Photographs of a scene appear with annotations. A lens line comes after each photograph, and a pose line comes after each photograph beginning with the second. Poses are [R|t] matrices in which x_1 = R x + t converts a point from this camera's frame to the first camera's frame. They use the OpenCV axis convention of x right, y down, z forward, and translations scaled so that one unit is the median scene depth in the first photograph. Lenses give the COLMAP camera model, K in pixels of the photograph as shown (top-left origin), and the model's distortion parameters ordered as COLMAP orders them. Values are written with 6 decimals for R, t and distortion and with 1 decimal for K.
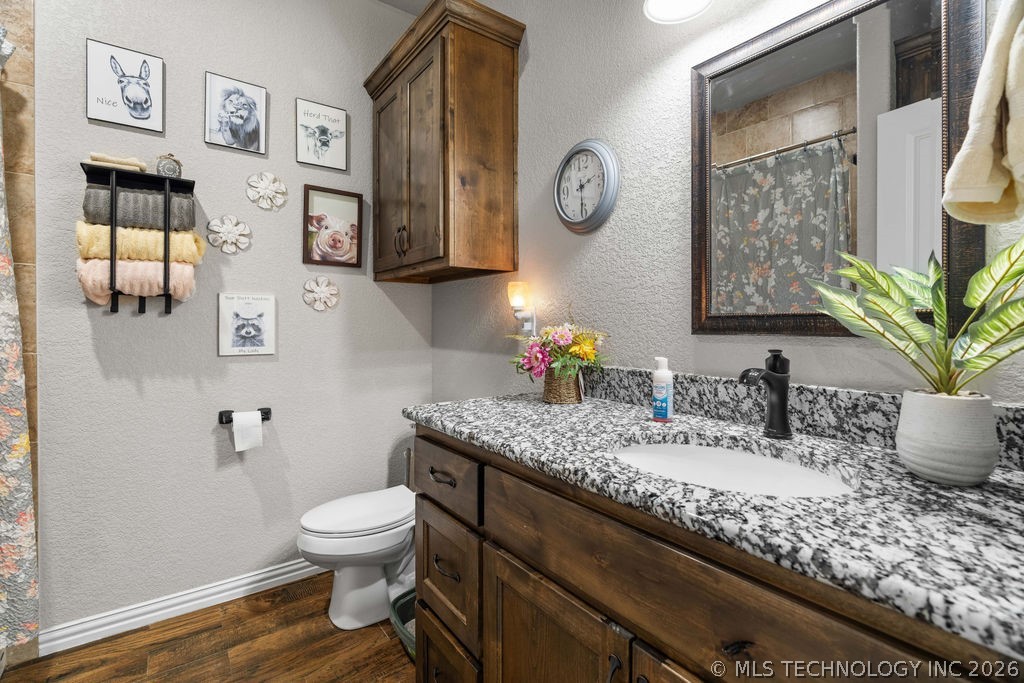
lens RADIAL K [[471.2, 0, 507.2], [0, 471.2, 326.6], [0, 0, 1]] dist [-0.011917, 0.004526]
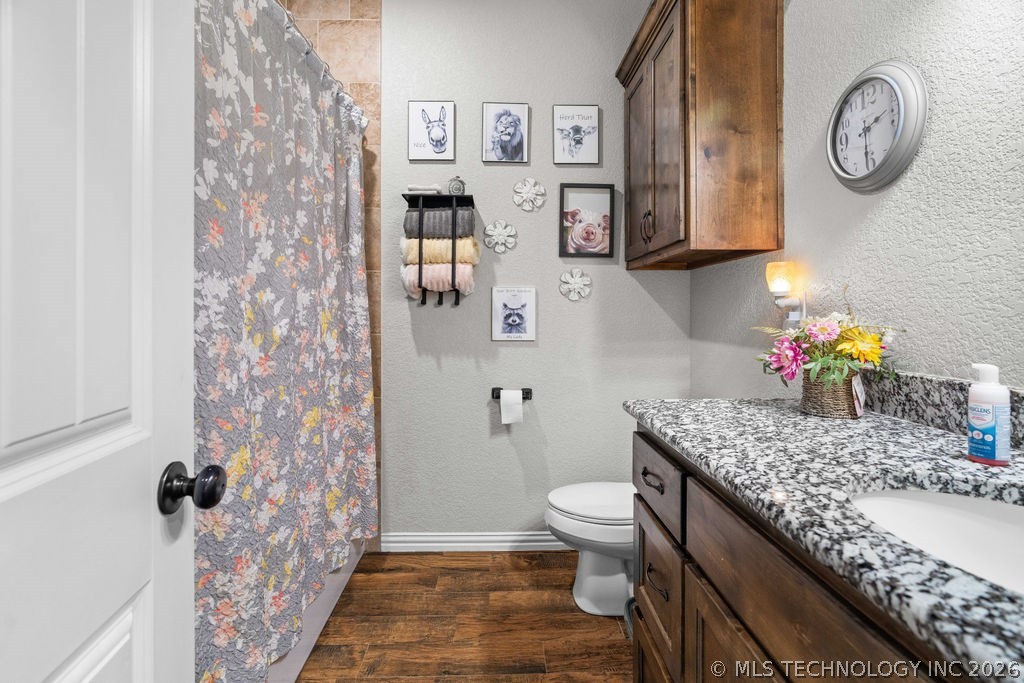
lens RADIAL K [[471.2, 0, 496.5], [0, 471.2, 313.4], [0, 0, 1]] dist [-0.011917, 0.004526]
pose [[0.816663, -0.000123, -0.577115, 0.091353], [-0.003119, 0.999984, -0.004628, -0.000187], [0.577106, 0.005580, 0.816650, 0.047781]]
